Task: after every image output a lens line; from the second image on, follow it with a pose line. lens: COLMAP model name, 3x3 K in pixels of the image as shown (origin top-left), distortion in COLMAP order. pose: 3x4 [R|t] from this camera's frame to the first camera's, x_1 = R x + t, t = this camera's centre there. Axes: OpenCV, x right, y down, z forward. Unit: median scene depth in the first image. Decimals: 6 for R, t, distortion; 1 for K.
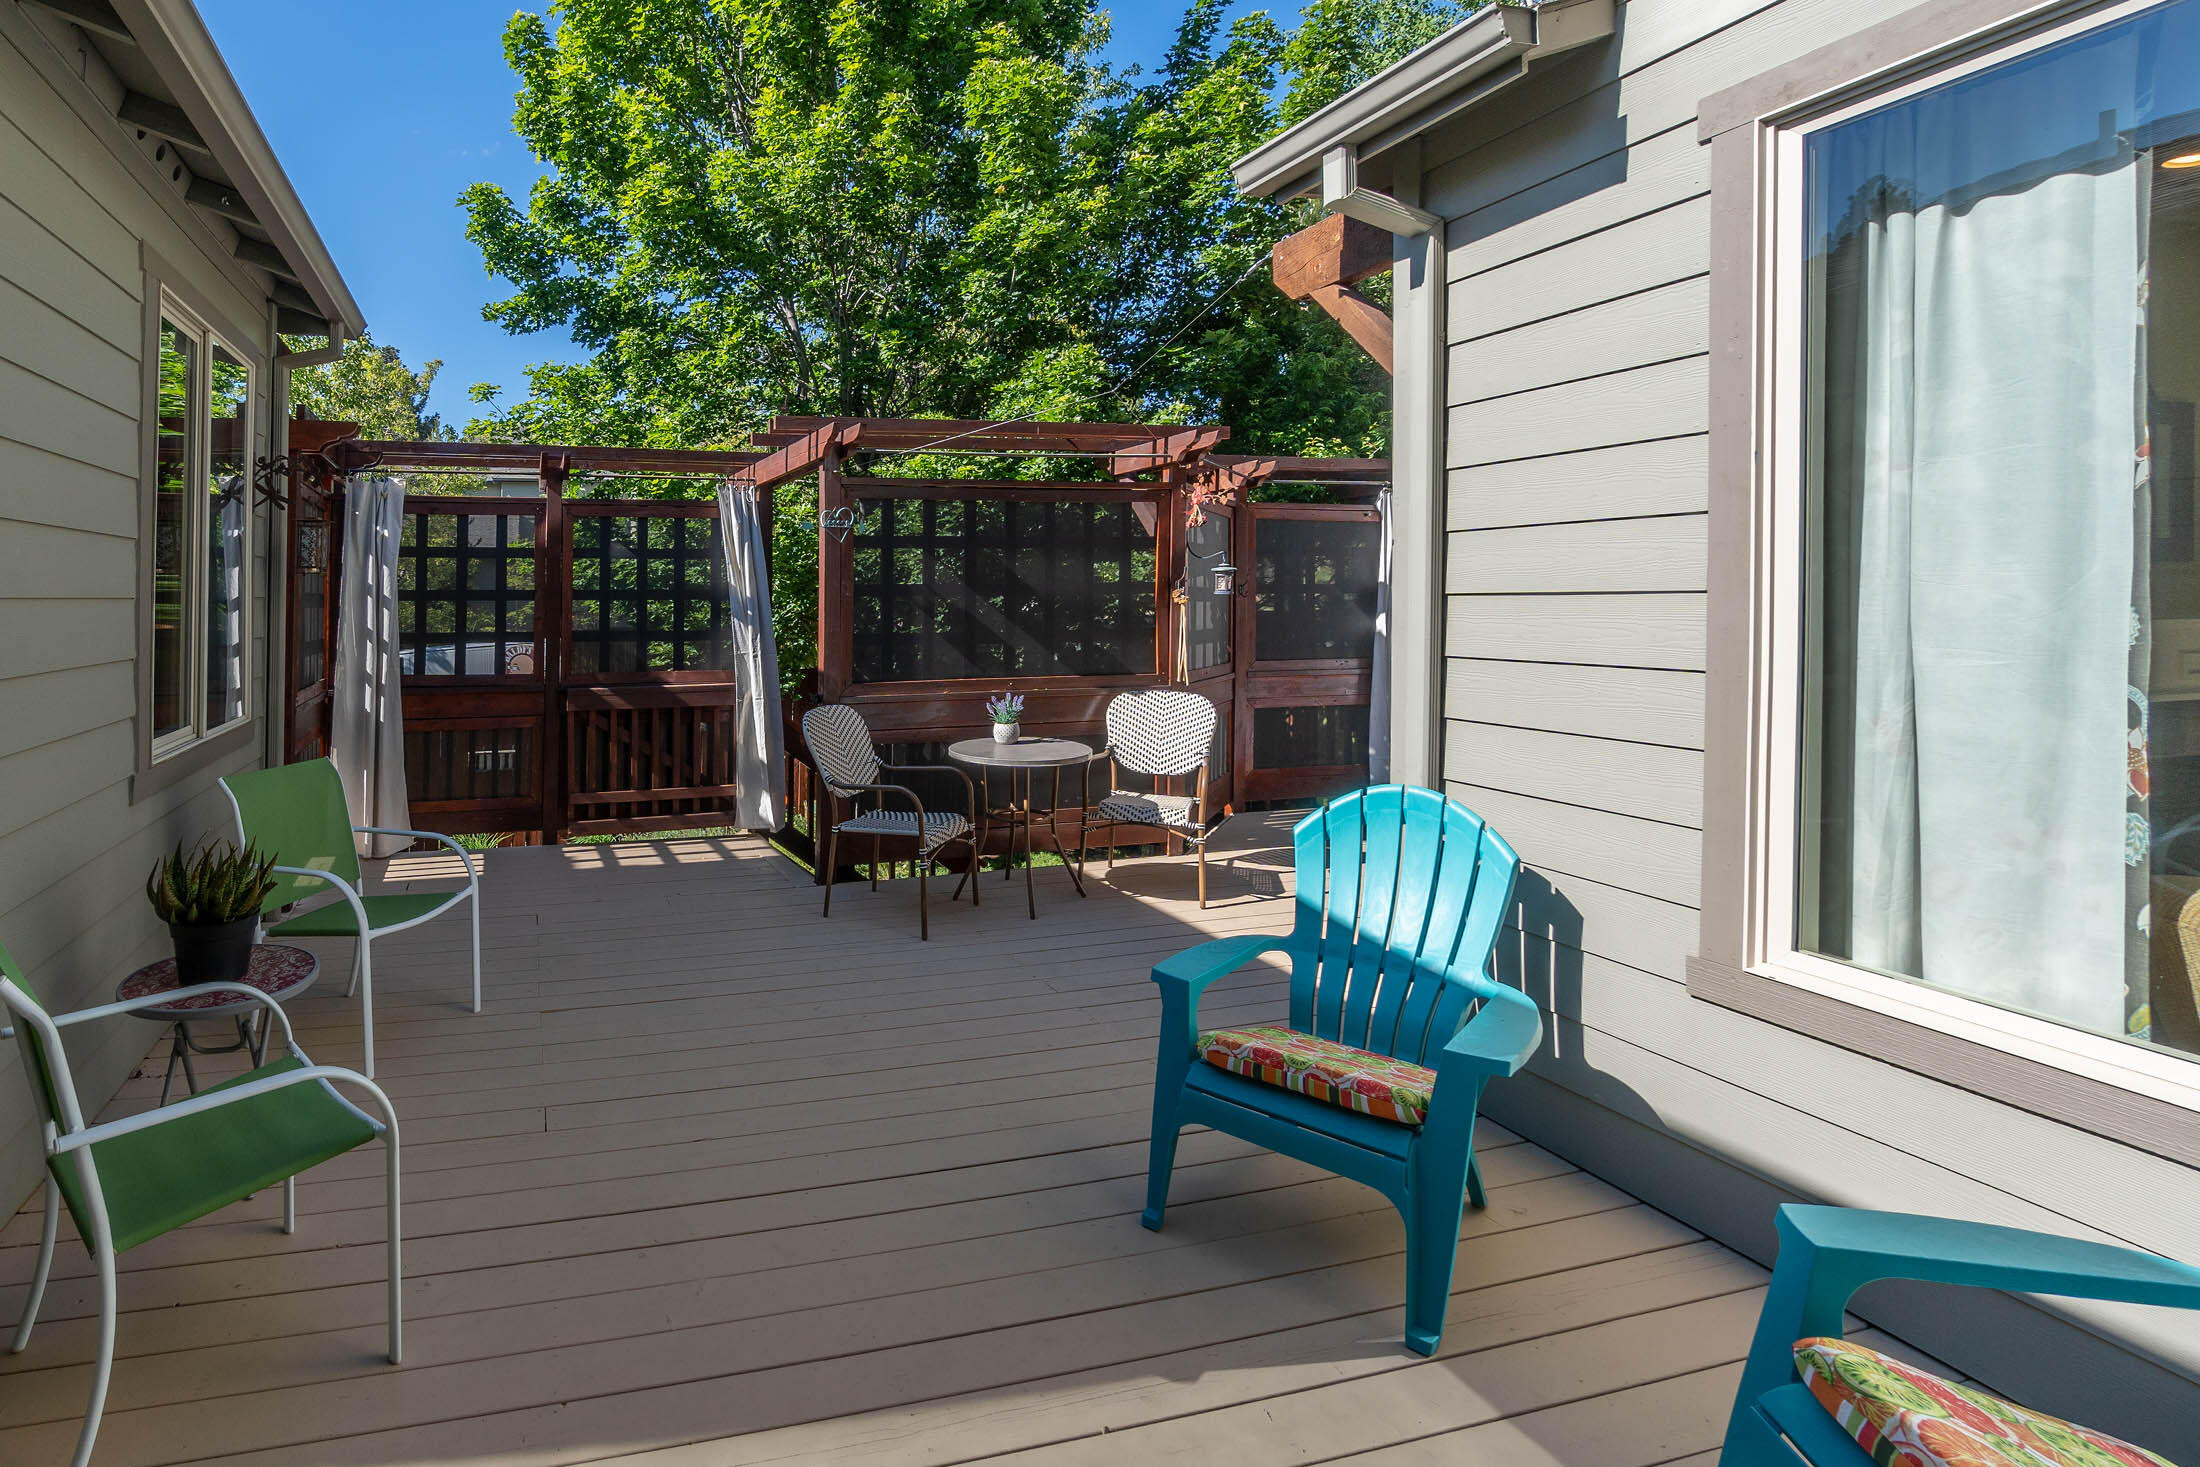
lens RADIAL K [[1471.9, 0, 1100.0], [0, 1471.9, 733.5], [0, 0, 1]] dist [0.043226, 0.000132]
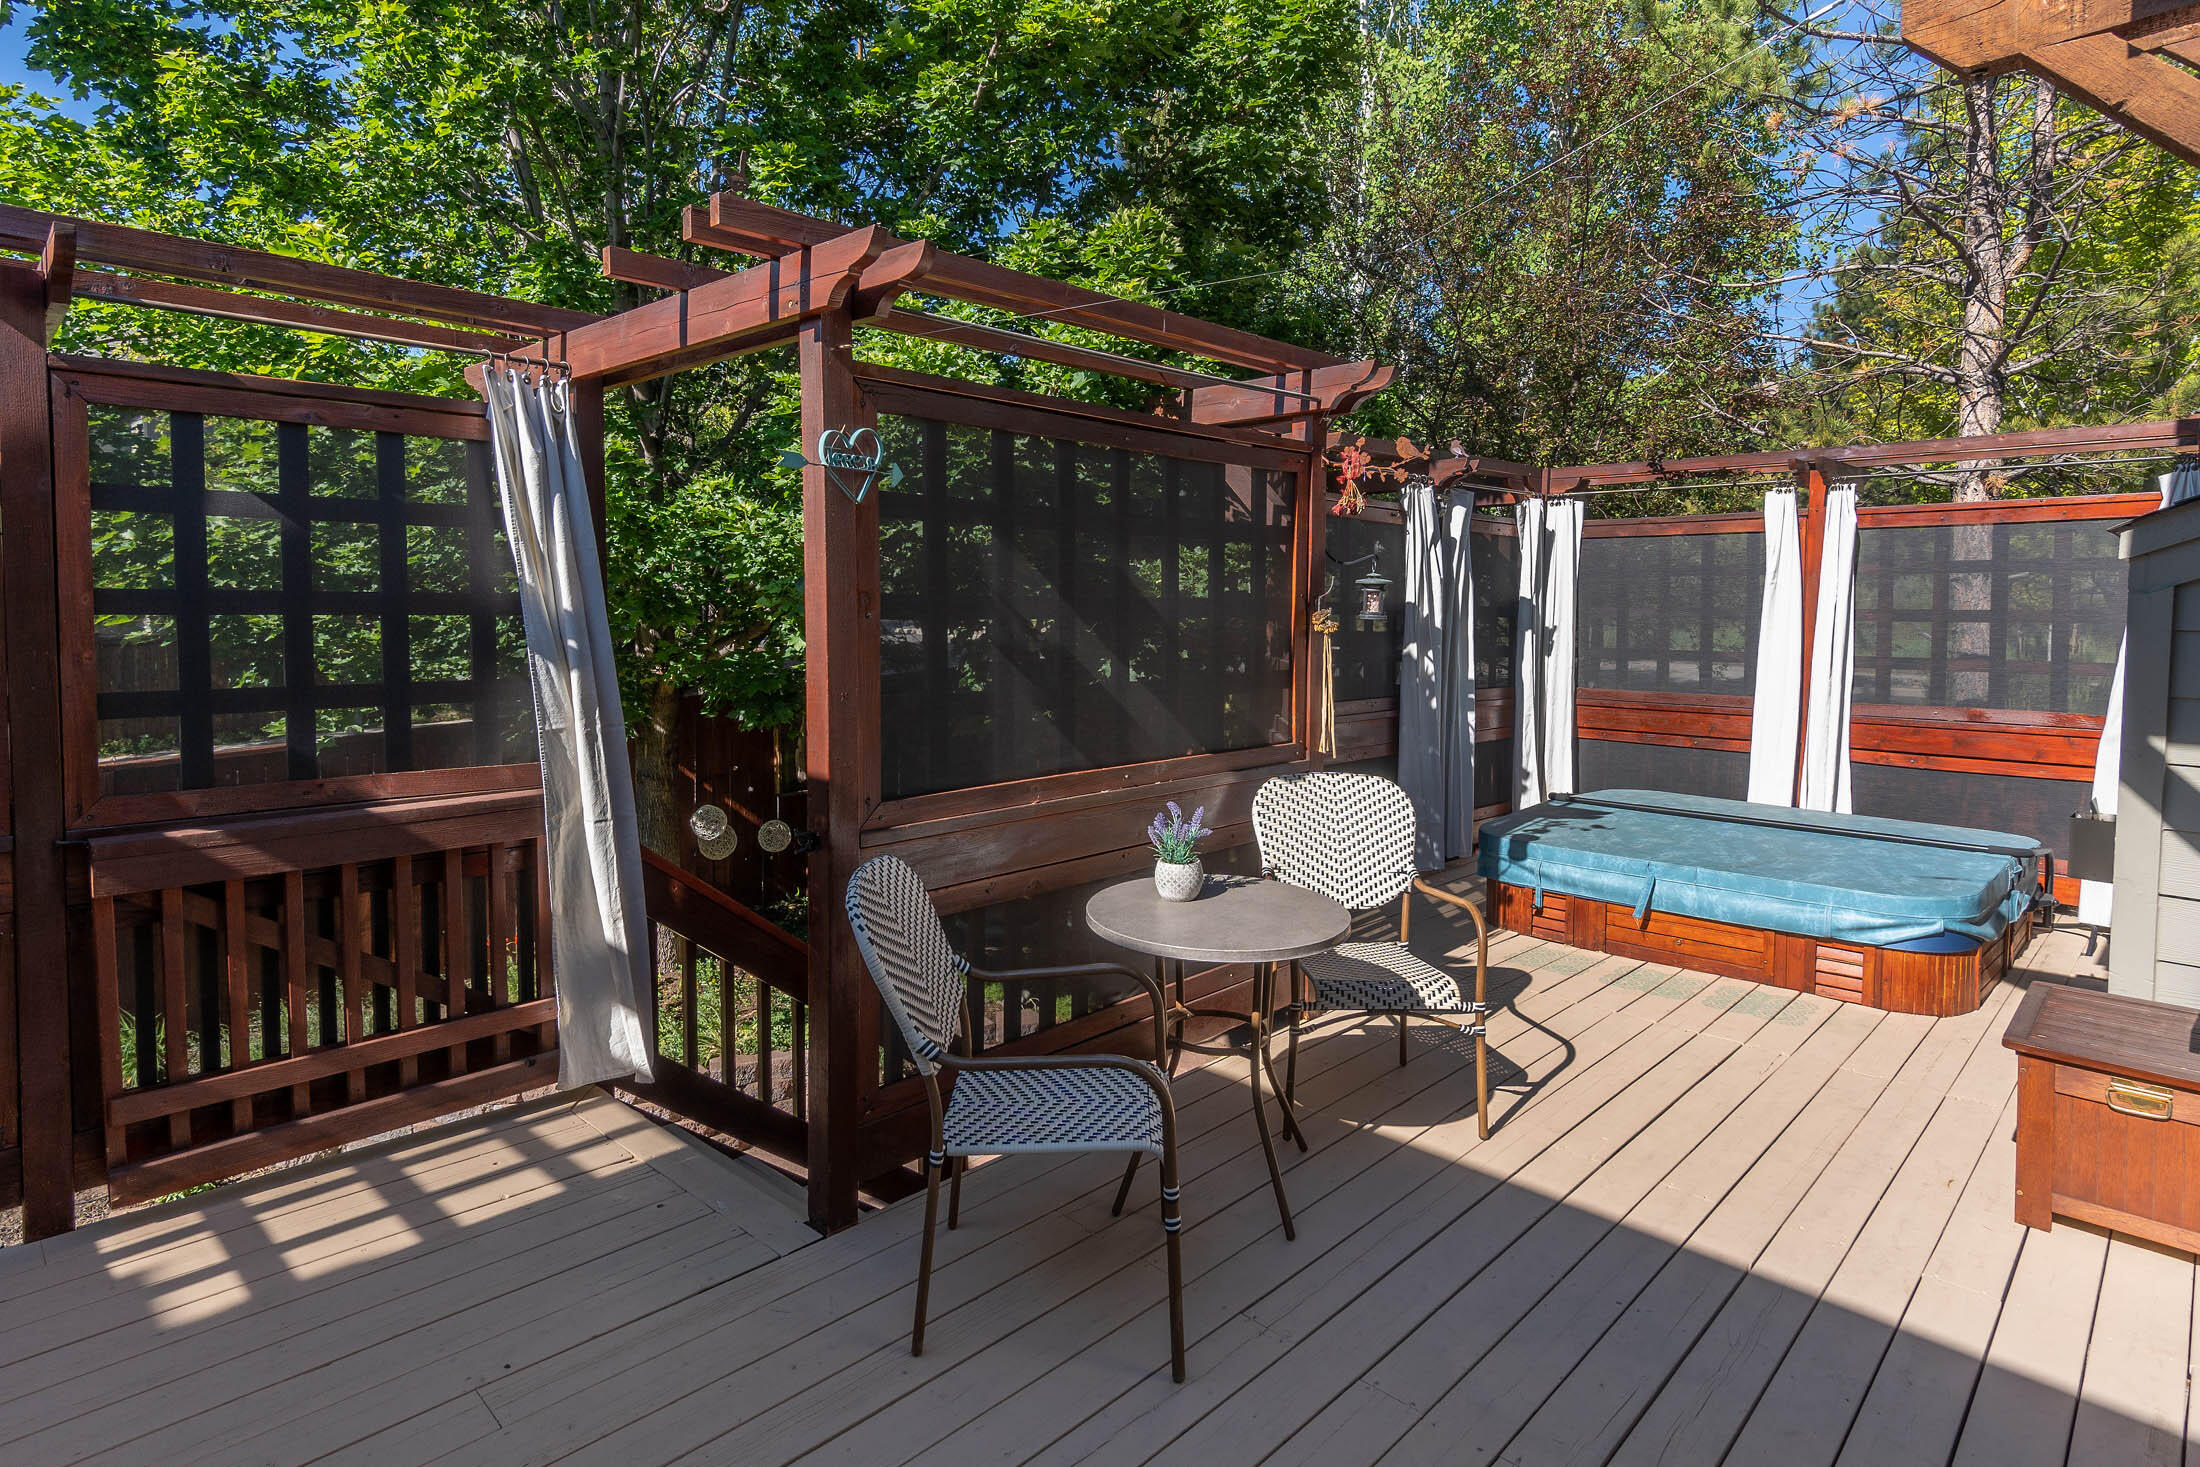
lens RADIAL K [[1079.5, 0, 1100.0], [0, 1079.5, 733.5], [0, 0, 1]] dist [-0.002550, 0.000355]
pose [[0.890176, -0.033289, 0.454400, -0.246637], [0.019351, 0.999190, 0.035291, -0.062293], [-0.455207, -0.022622, 0.890098, 0.614874]]
